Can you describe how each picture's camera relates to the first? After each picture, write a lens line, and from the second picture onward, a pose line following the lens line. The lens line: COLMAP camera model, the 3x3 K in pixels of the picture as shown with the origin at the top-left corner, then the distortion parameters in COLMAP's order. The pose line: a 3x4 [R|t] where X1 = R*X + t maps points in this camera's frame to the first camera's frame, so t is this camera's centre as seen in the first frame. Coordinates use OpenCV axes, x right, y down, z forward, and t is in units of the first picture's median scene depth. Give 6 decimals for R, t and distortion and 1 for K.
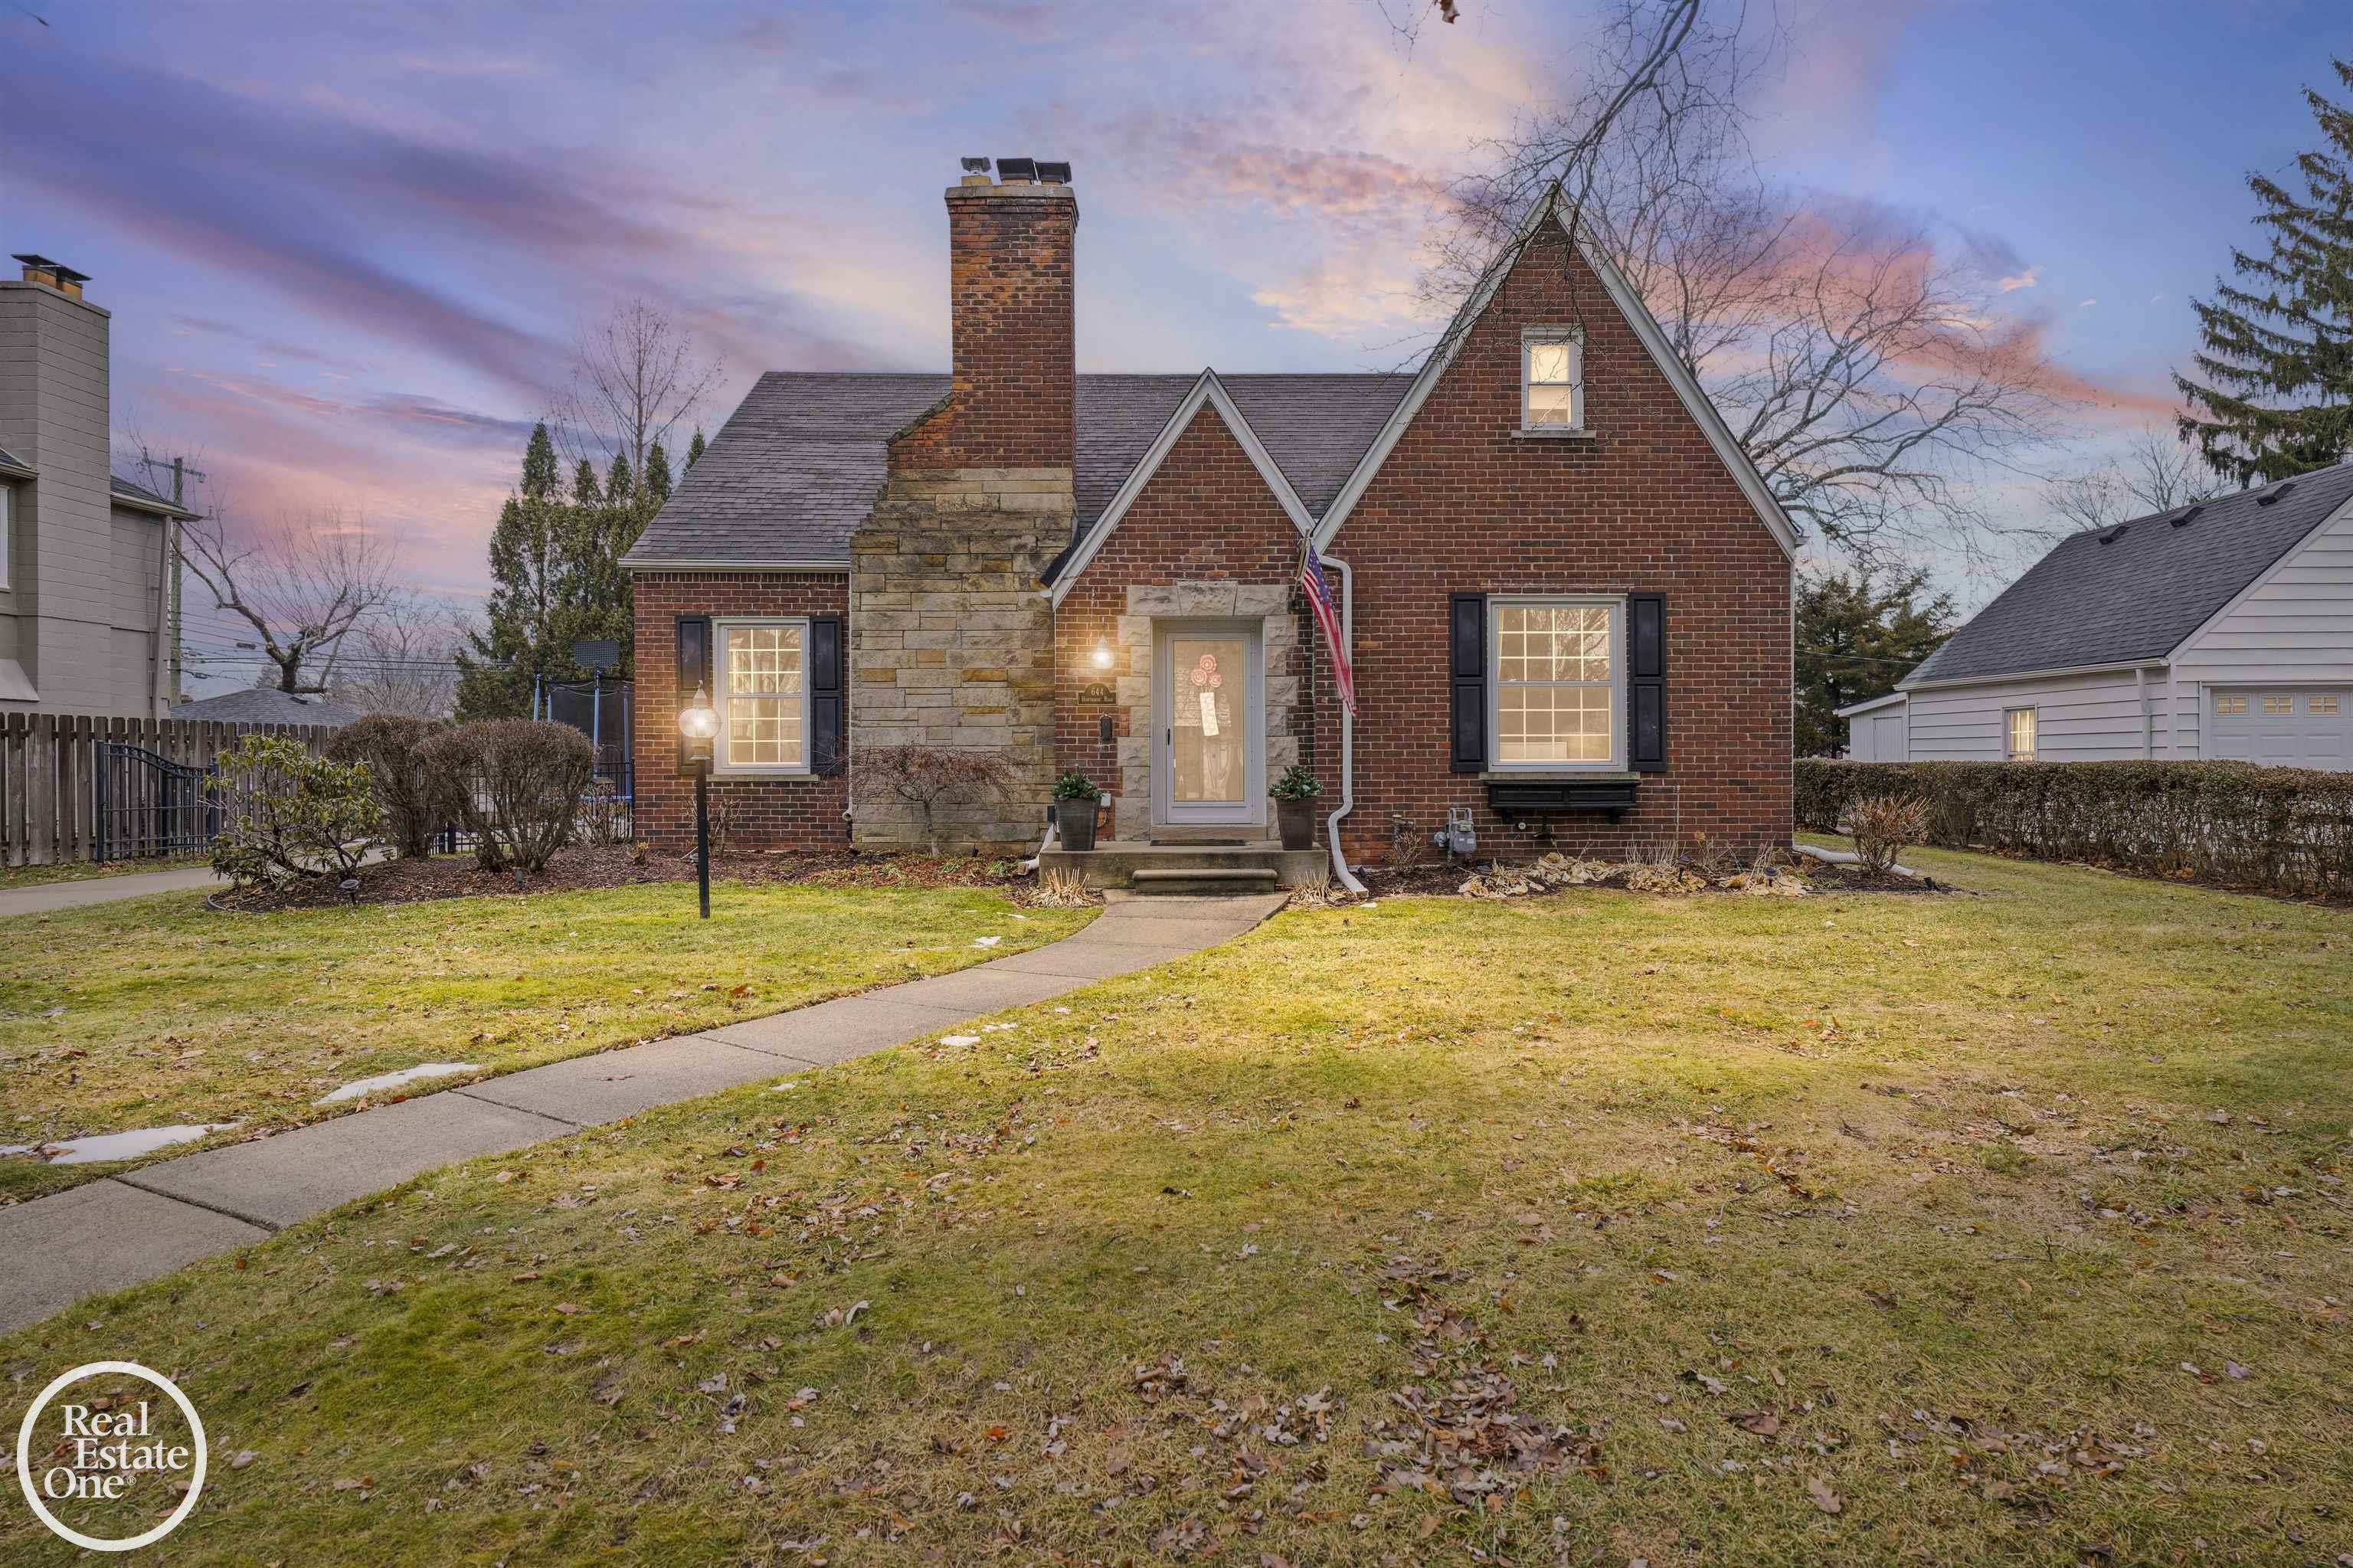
lens RADIAL K [[1288.7, 0, 1176.5], [0, 1288.7, 784.0], [0, 0, 1]] dist [0.002775, 0.000604]
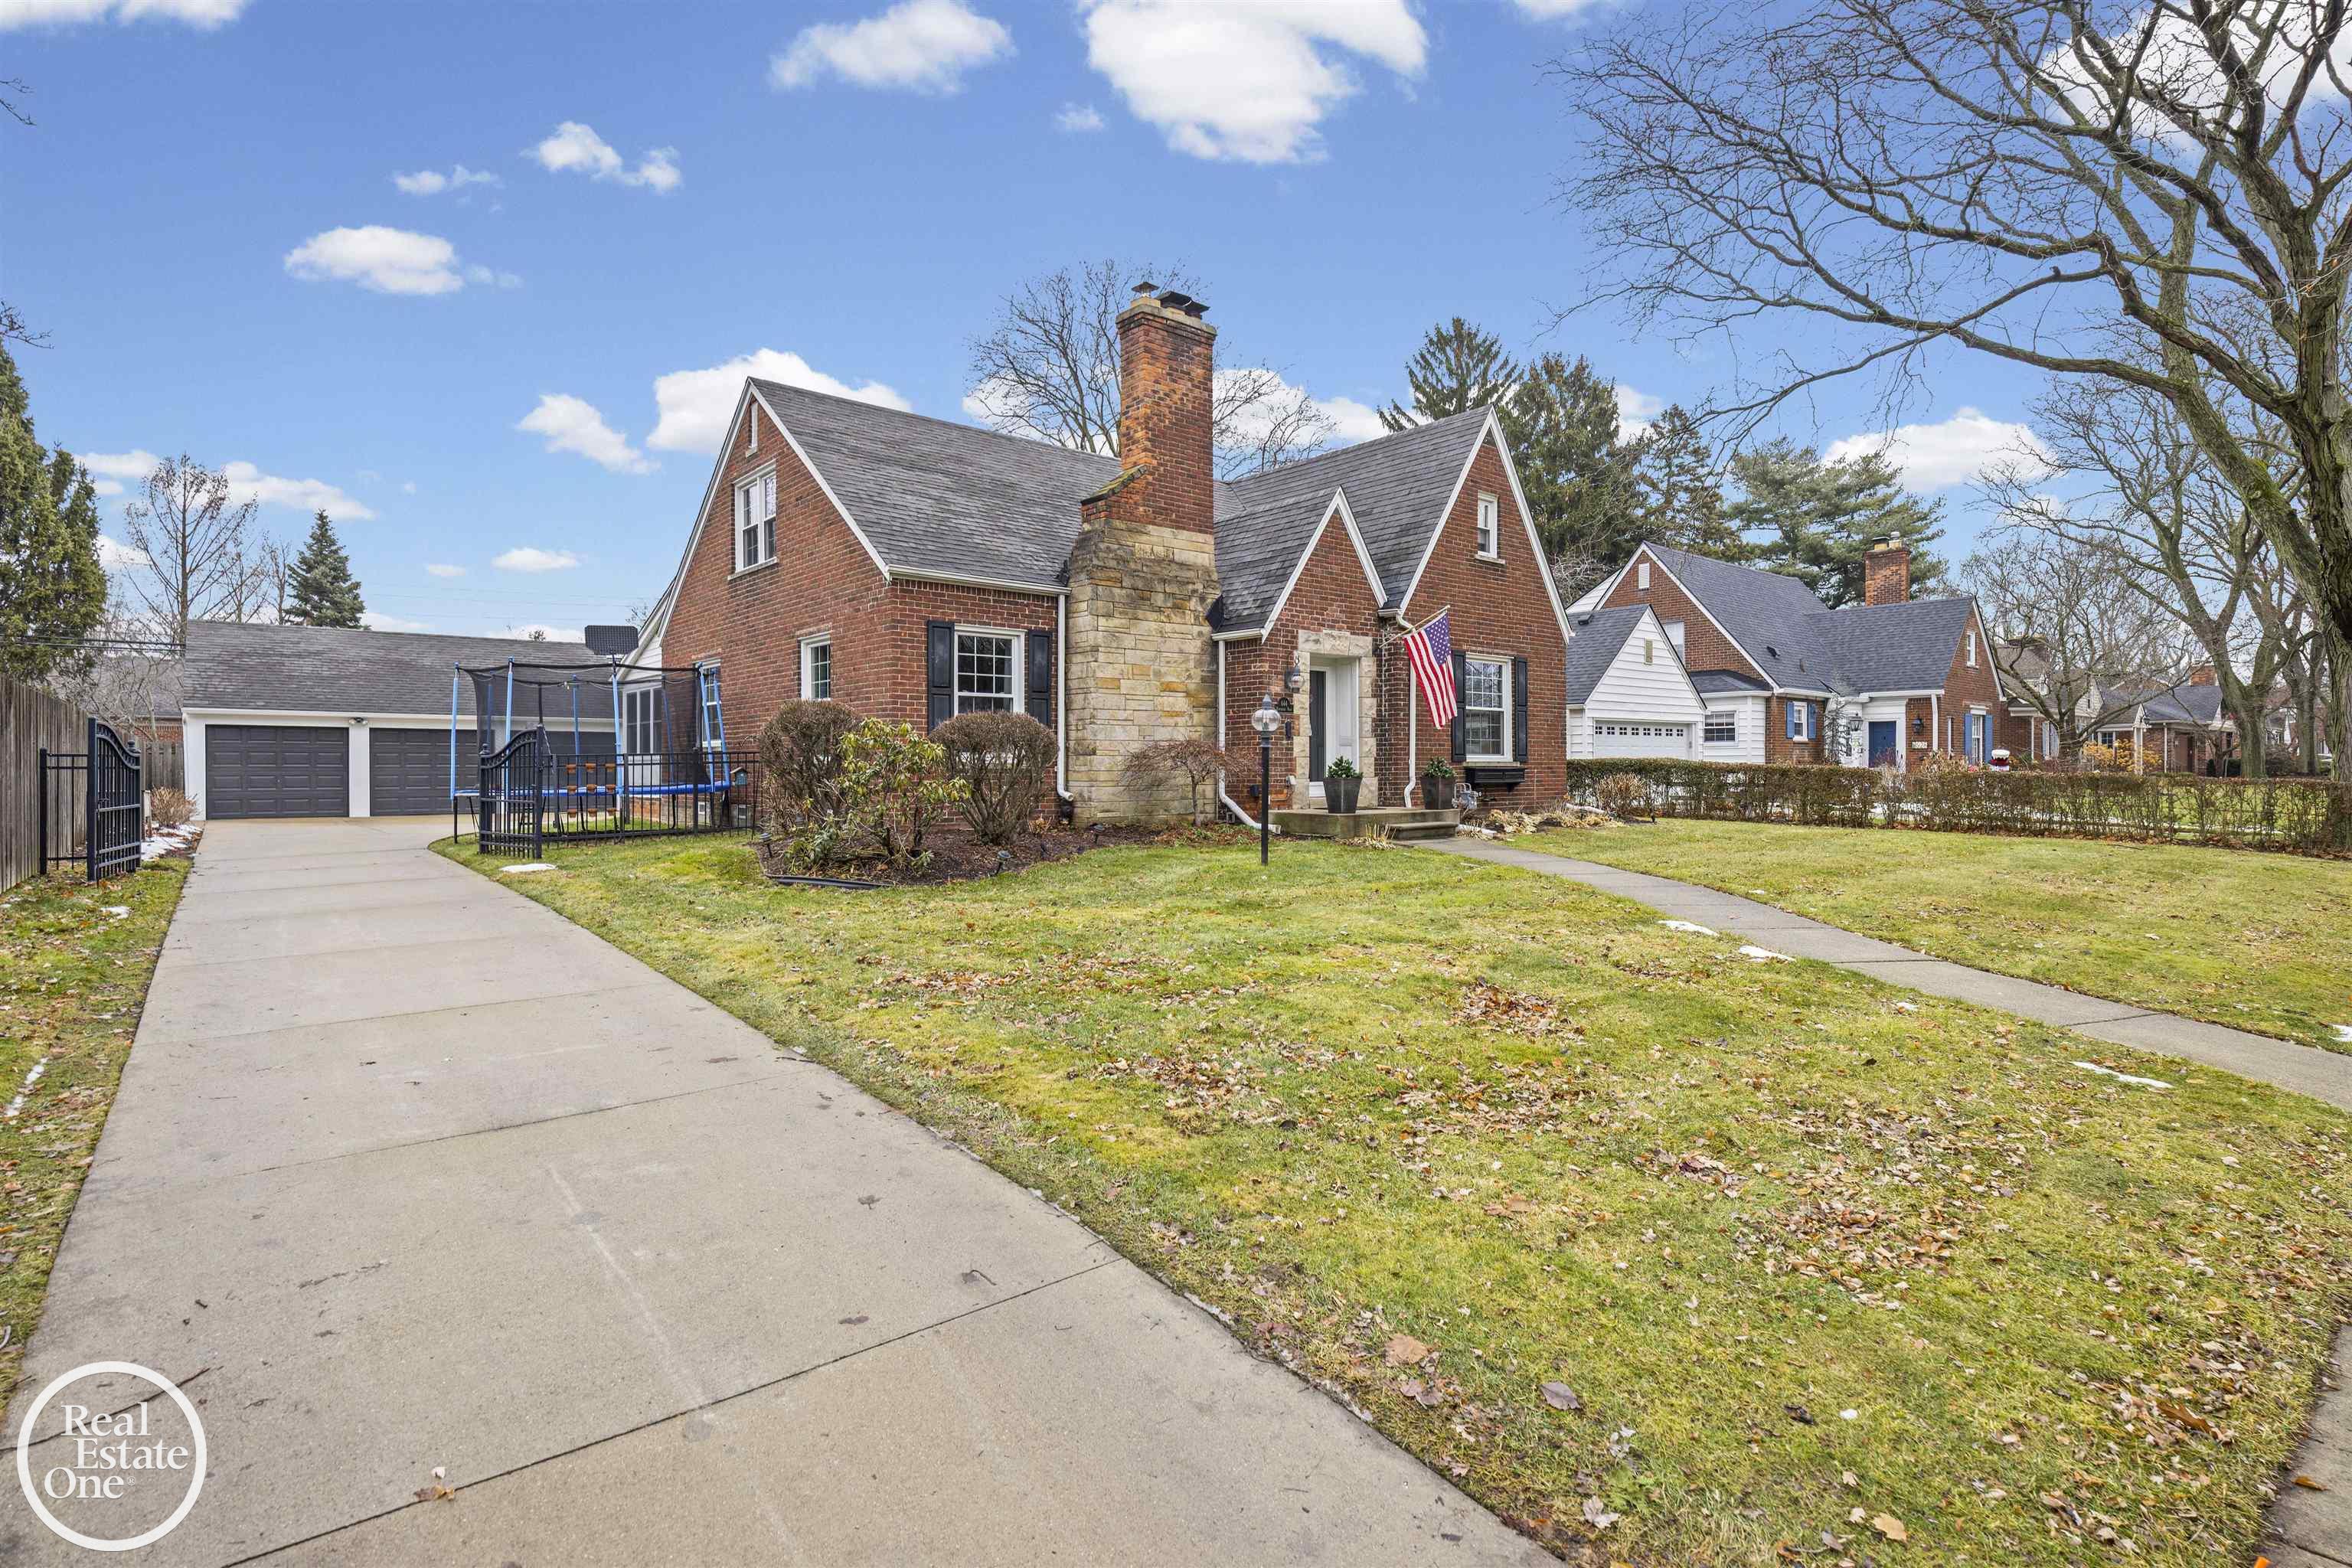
lens RADIAL K [[1116.7, 0, 1164.2], [0, 1116.7, 799.7], [0, 0, 1]] dist [-0.001380, -0.000637]
pose [[0.783406, -0.017311, 0.621270, -0.865823], [0.007131, 0.999797, 0.018866, 0.008681], [-0.621470, -0.010349, 0.783370, 0.116171]]
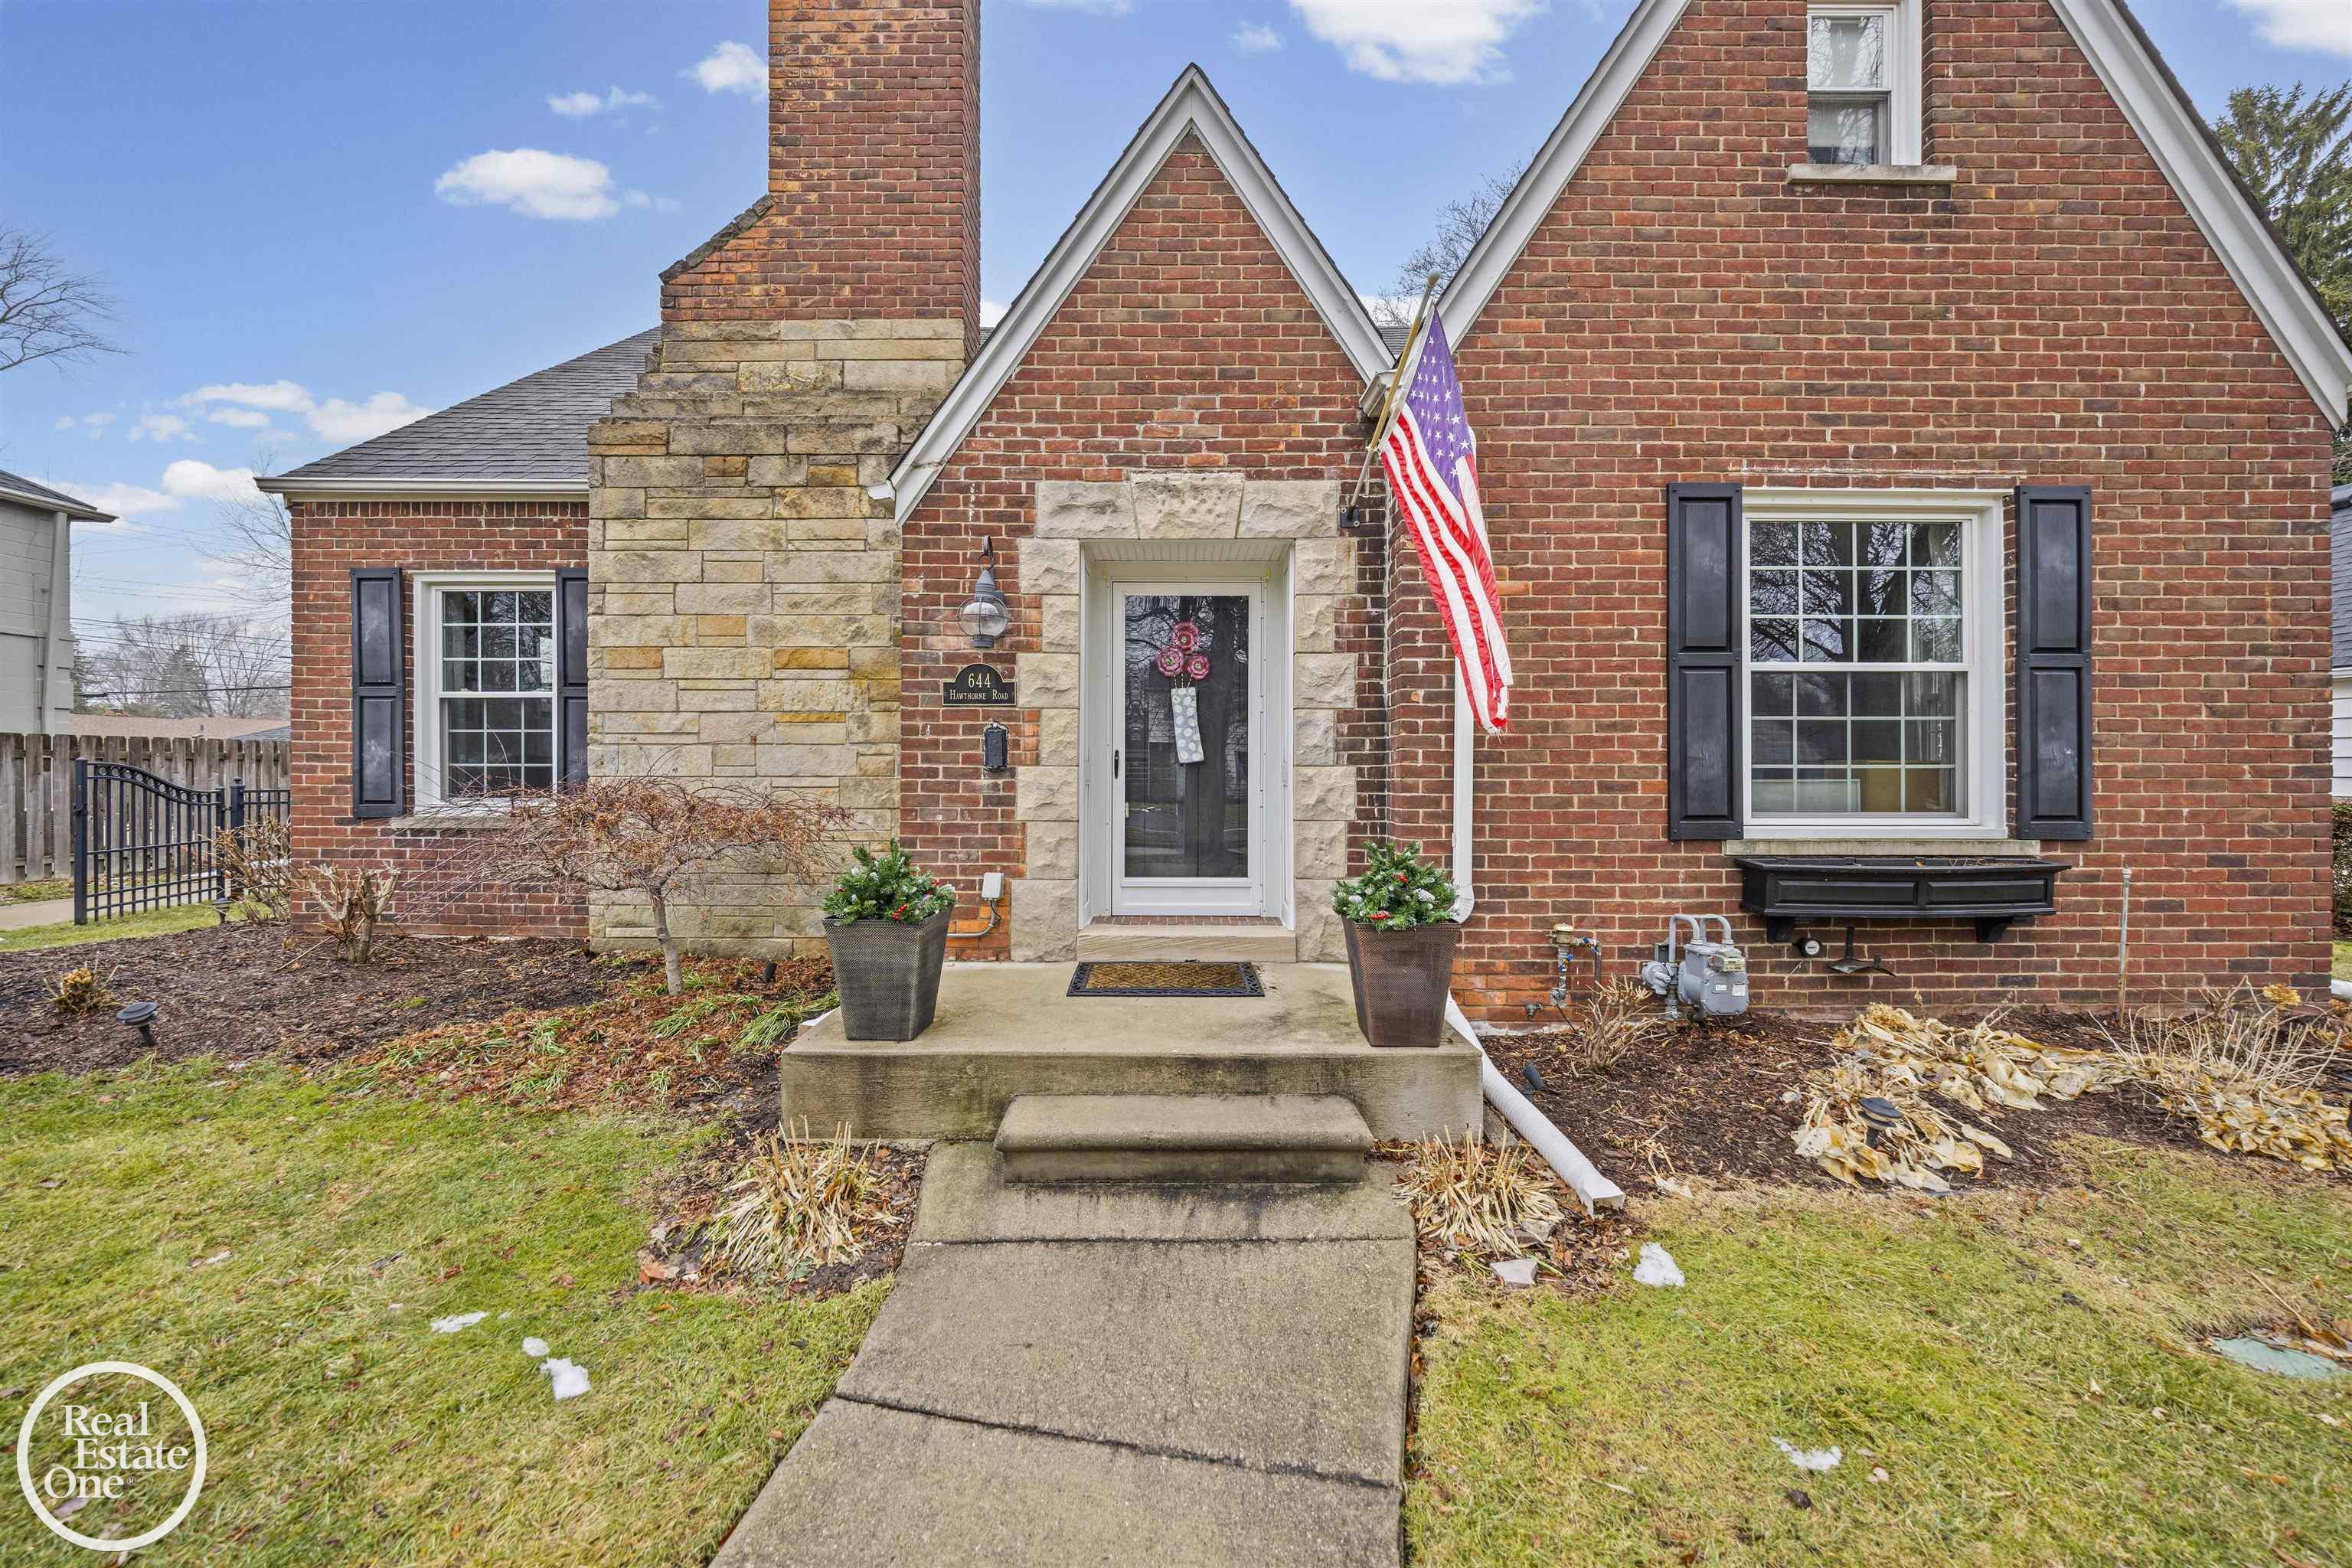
lens RADIAL K [[921.7, 0, 1139.9], [0, 921.7, 774.4], [0, 0, 1]] dist [-0.026140, 0.031499]
pose [[0.999832, 0.005465, -0.017477, 0.010944], [-0.005689, 0.999902, -0.012762, -0.026486], [0.017405, 0.012859, 0.999766, 0.581544]]
